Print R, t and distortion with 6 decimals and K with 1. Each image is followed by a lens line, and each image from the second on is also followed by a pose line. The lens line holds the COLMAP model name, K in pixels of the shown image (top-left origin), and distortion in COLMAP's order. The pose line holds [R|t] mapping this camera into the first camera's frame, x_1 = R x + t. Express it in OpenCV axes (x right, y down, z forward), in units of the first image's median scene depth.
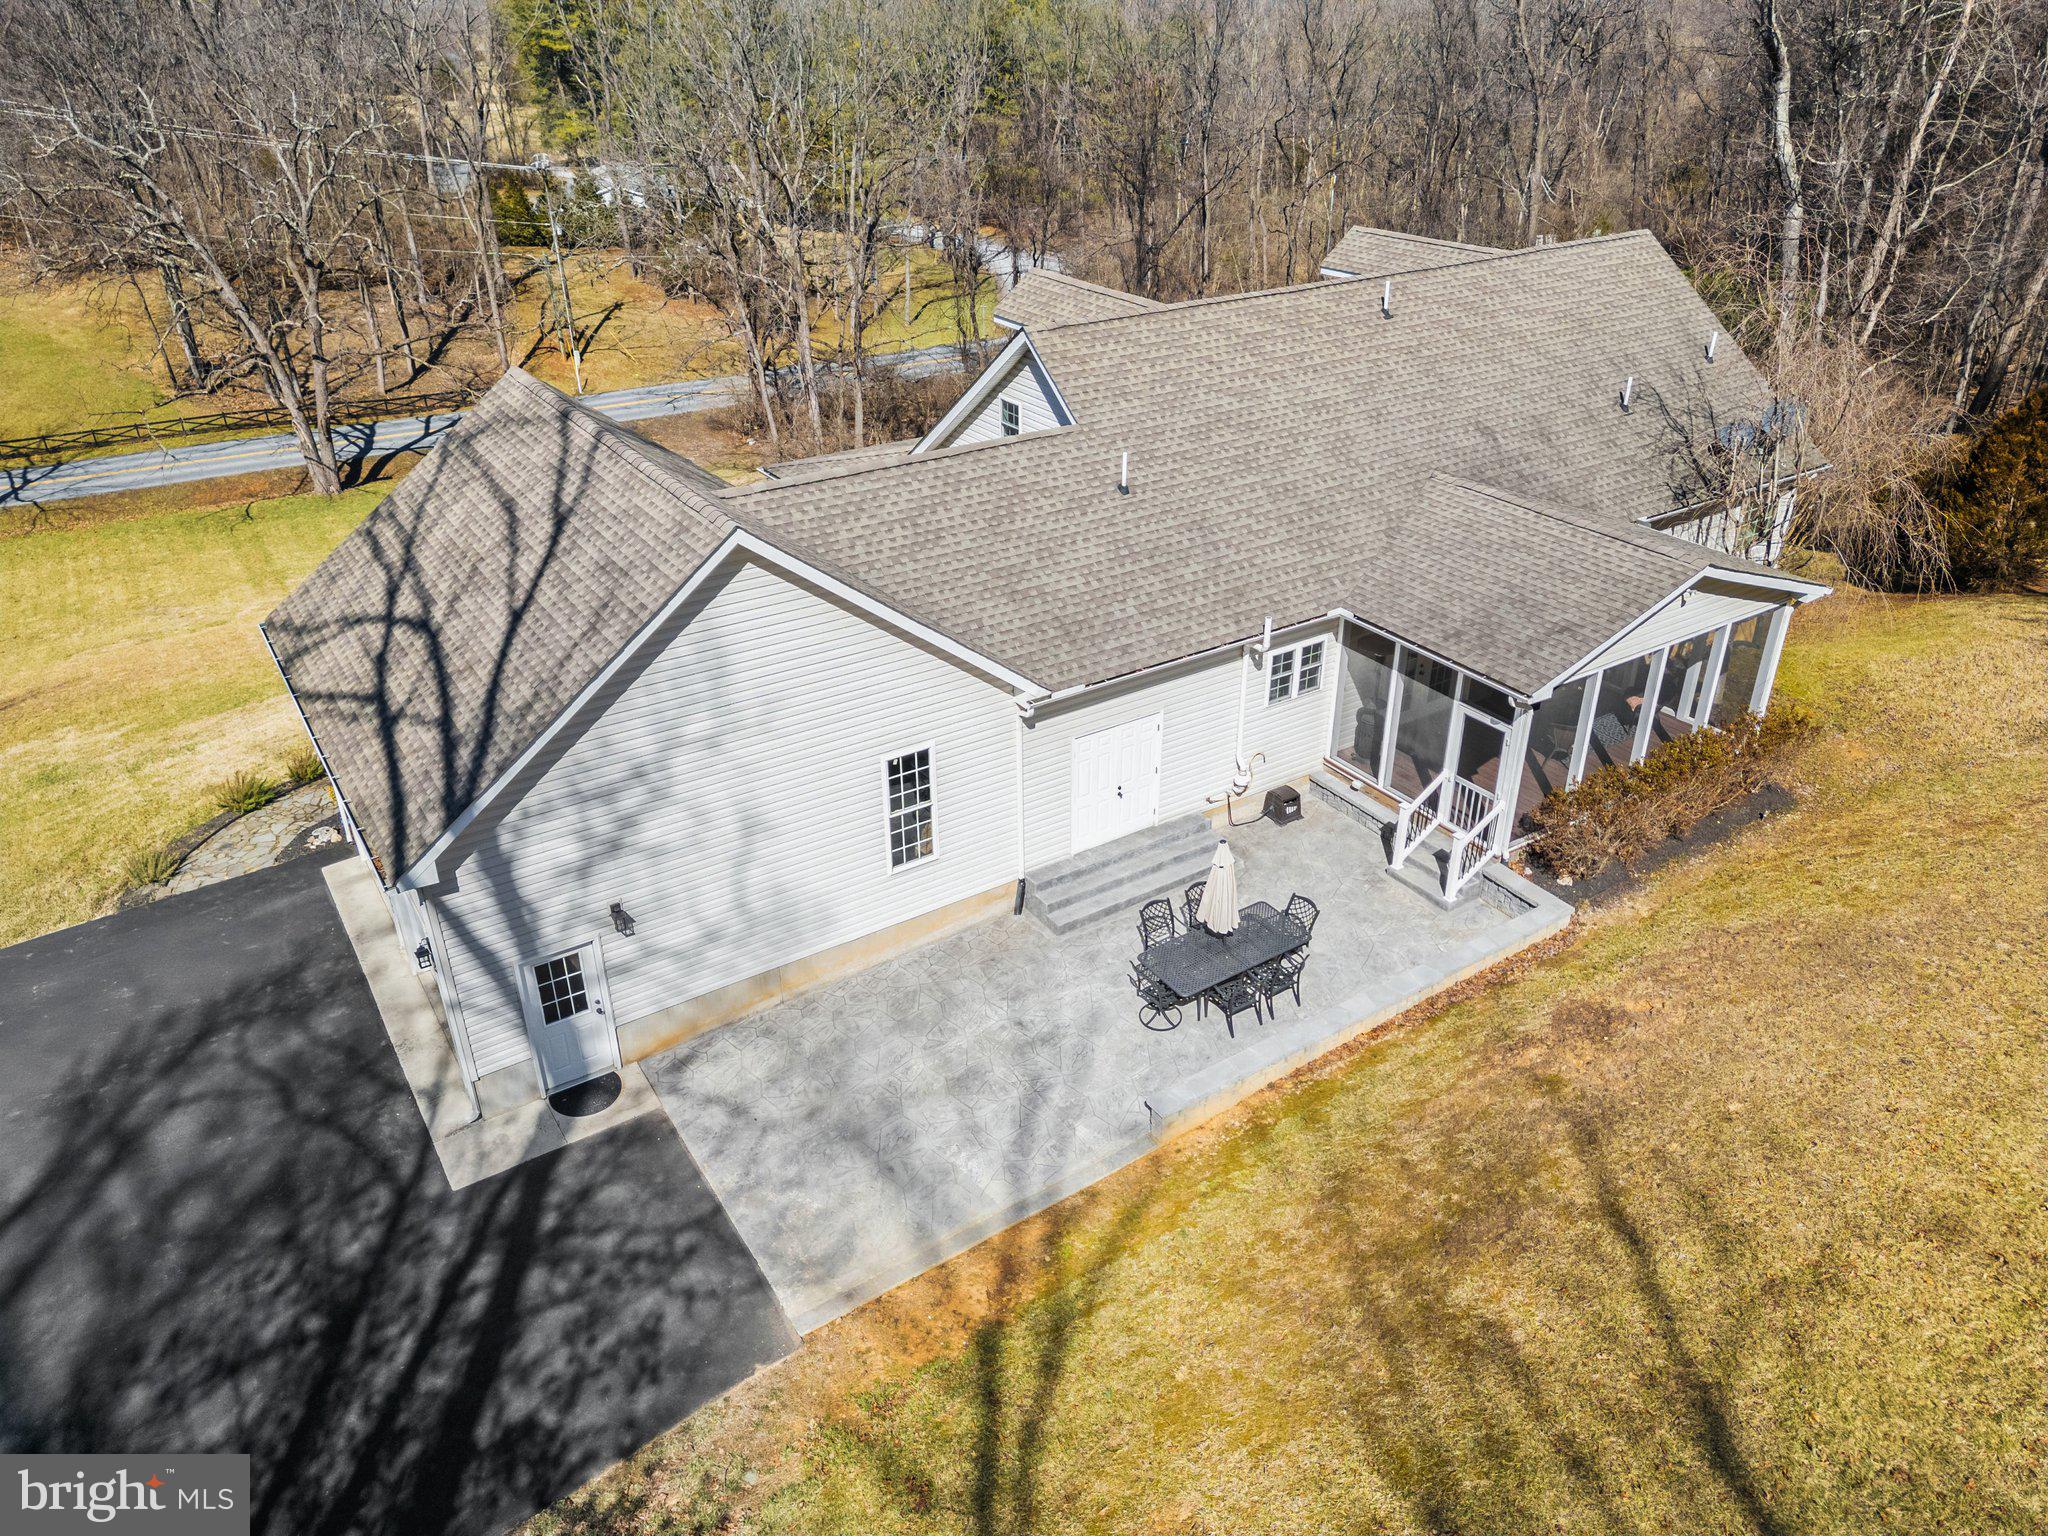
lens RADIAL K [[1445.3, 0, 1024.0], [0, 1445.3, 768.0], [0, 0, 1]] dist [0.008877, 0.000715]
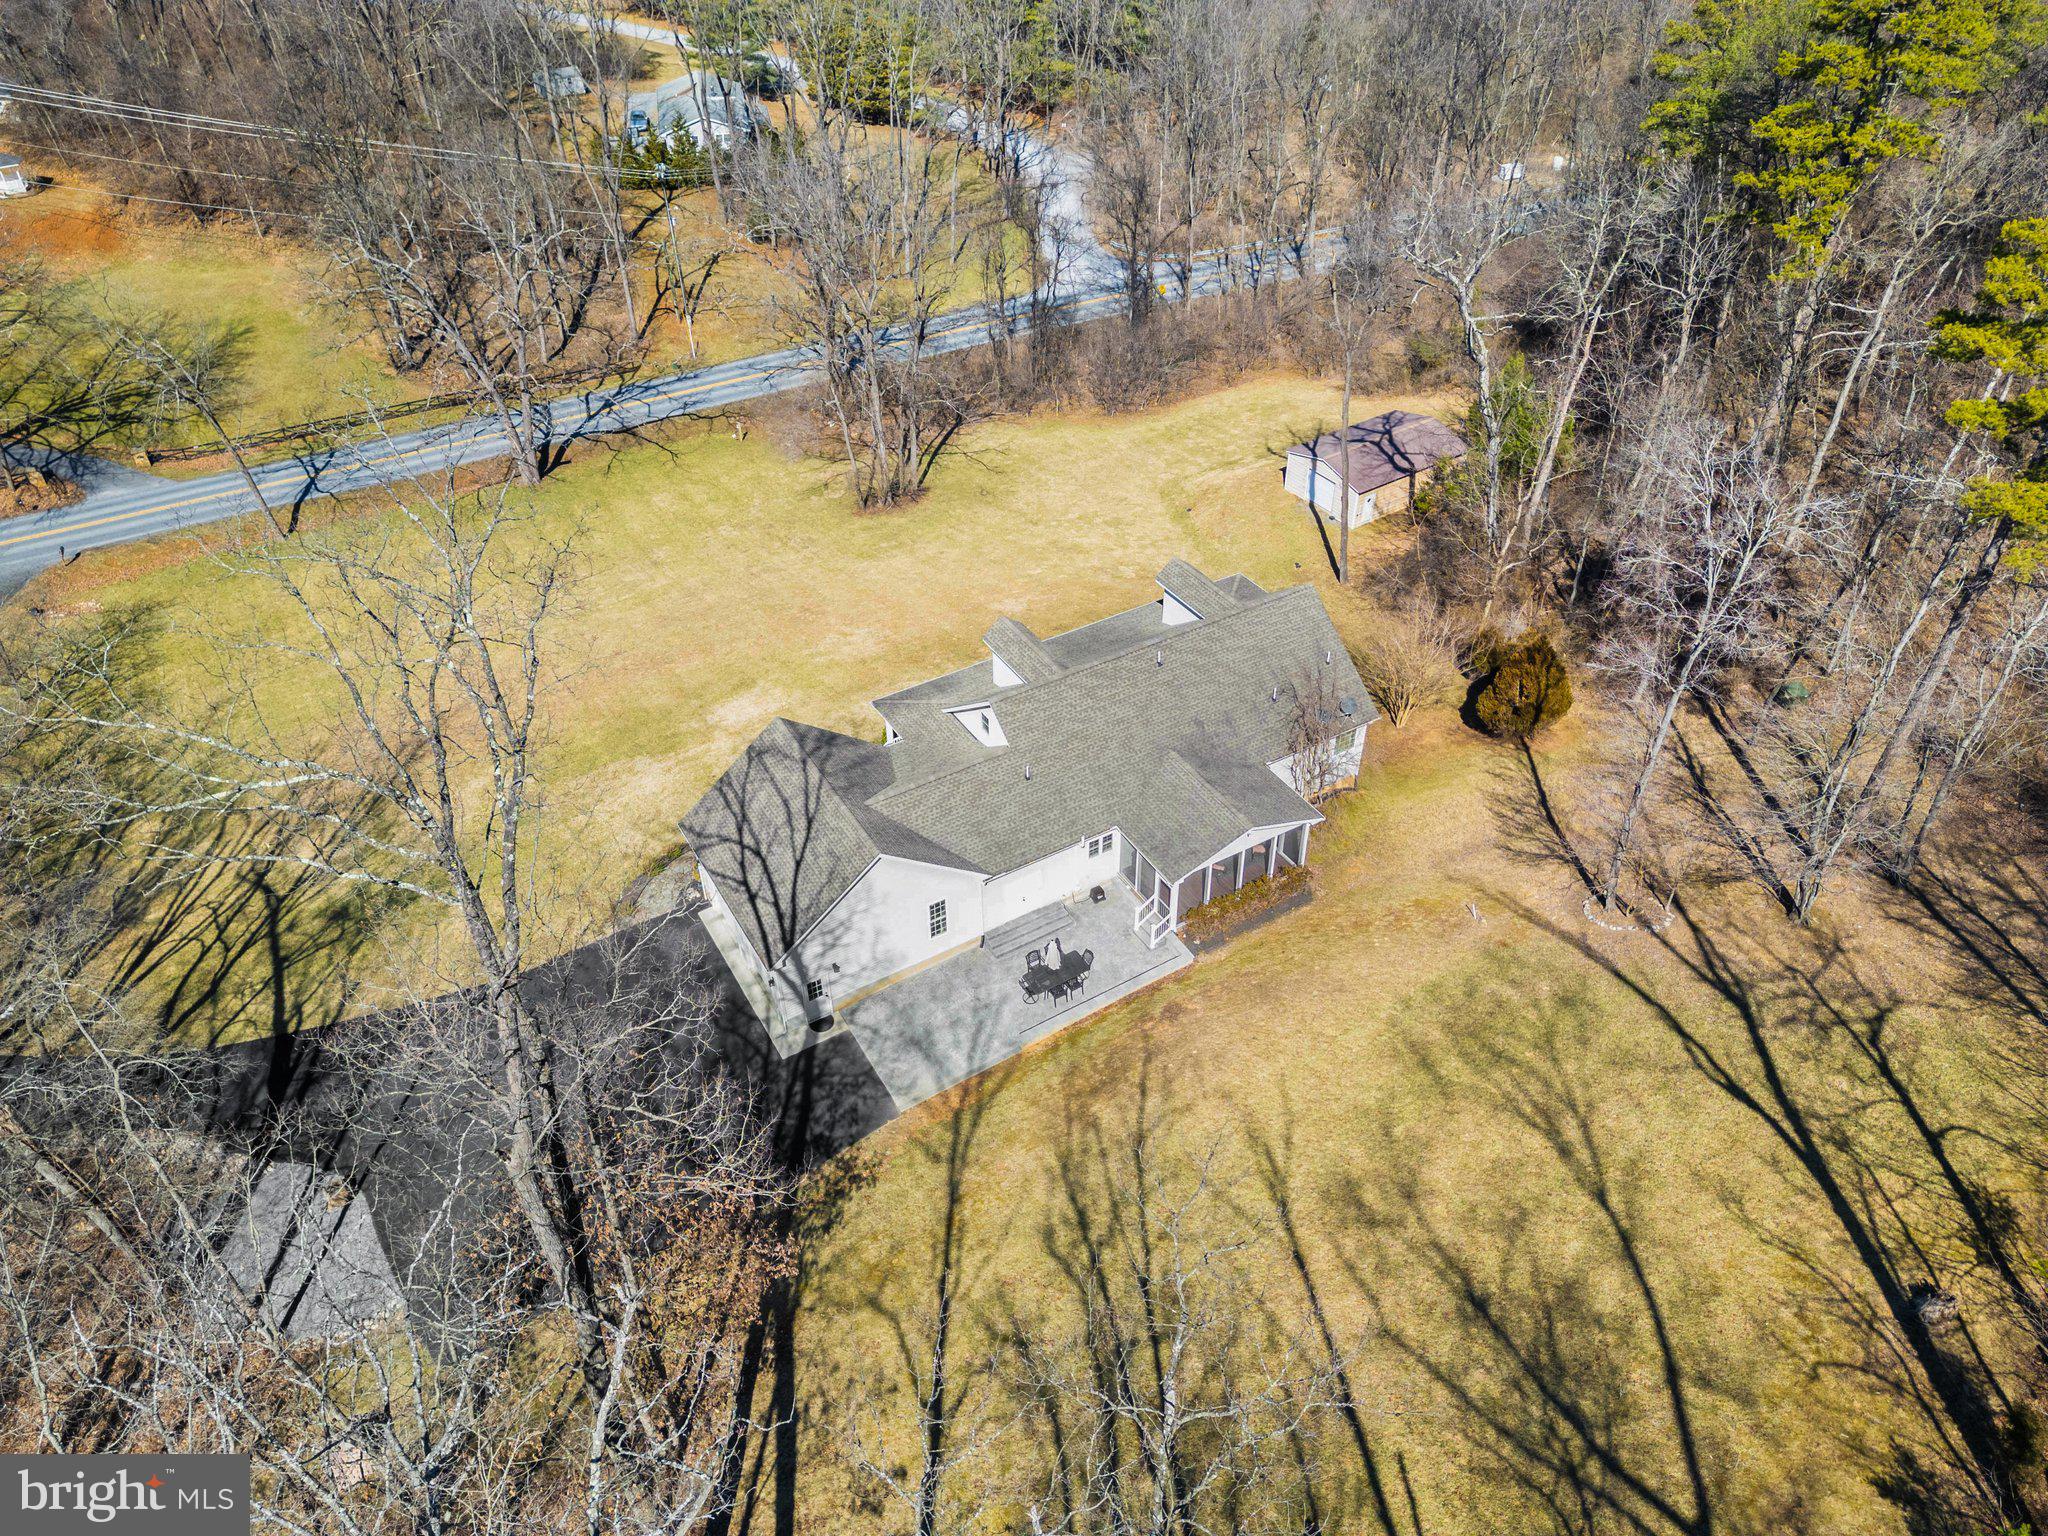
lens RADIAL K [[1400.3, 0, 1024.0], [0, 1400.3, 768.0], [0, 0, 1]] dist [0.019106, -0.008032]
pose [[0.999311, 0.025466, -0.026995, 0.151468], [-0.020239, 0.983681, 0.178781, -0.753568], [0.031107, -0.178112, 0.983518, -1.570193]]
